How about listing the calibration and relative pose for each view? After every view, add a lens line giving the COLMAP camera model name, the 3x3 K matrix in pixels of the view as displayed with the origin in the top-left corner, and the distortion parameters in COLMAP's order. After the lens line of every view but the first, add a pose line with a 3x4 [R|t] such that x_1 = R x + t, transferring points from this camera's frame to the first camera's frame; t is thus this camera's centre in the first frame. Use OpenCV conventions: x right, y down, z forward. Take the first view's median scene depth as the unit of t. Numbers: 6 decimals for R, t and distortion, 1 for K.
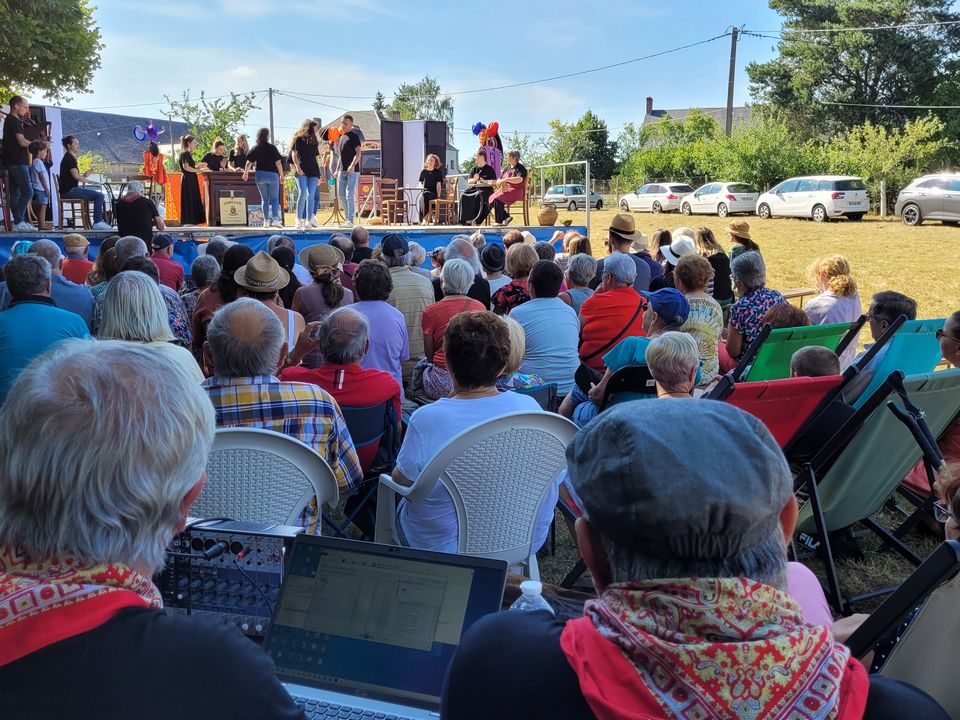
lens RADIAL K [[972.7, 0, 472.6], [0, 972.7, 338.8], [0, 0, 1]] dist [0.037164, 0.000000]
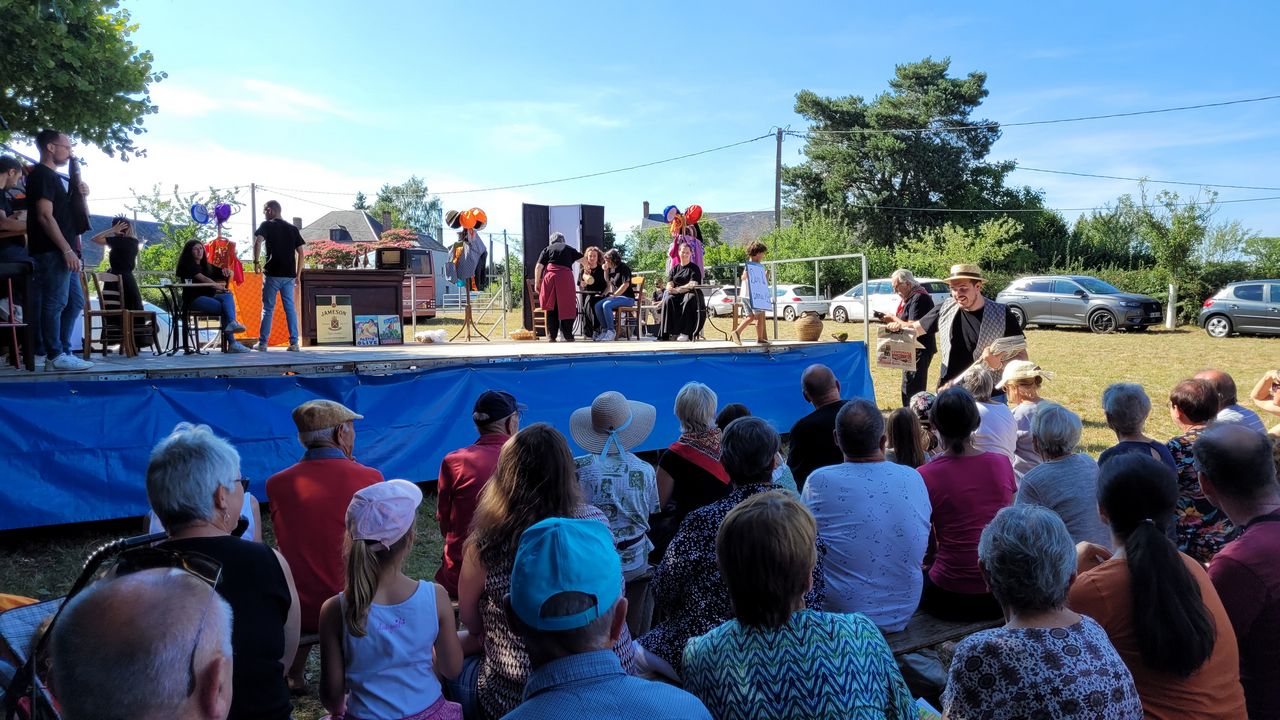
lens RADIAL K [[967.8, 0, 631.0], [0, 967.8, 356.6], [0, 0, 1]] dist [0.030265, -0.006118]
pose [[0.981234, -0.016558, 0.192108, -0.065910], [0.033022, 0.996017, -0.082821, -0.016222], [-0.189972, 0.087610, 0.977873, 0.104714]]
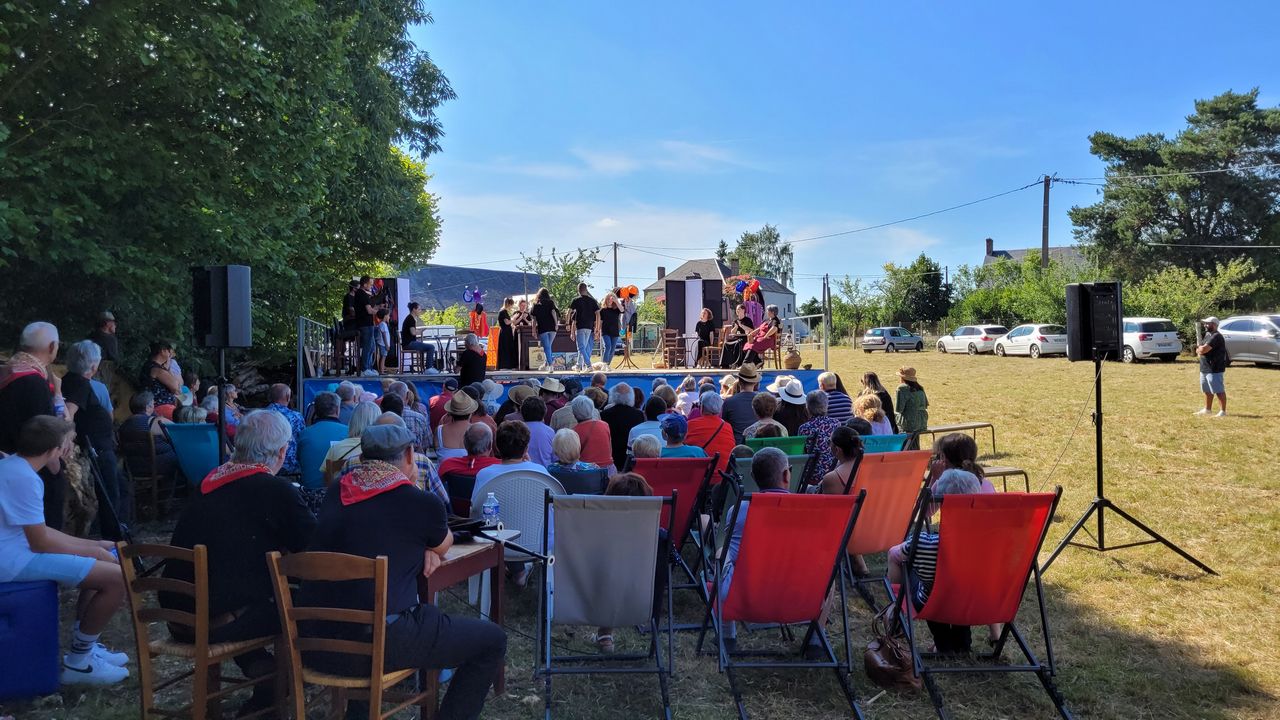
lens RADIAL K [[967.8, 0, 635.5], [0, 967.8, 349.8], [0, 0, 1]] dist [0.030265, -0.006118]
pose [[0.981282, -0.007314, -0.192438, 0.039100], [-0.018218, 0.991272, -0.130570, 0.005045], [0.191713, 0.131632, 0.972584, -0.054332]]
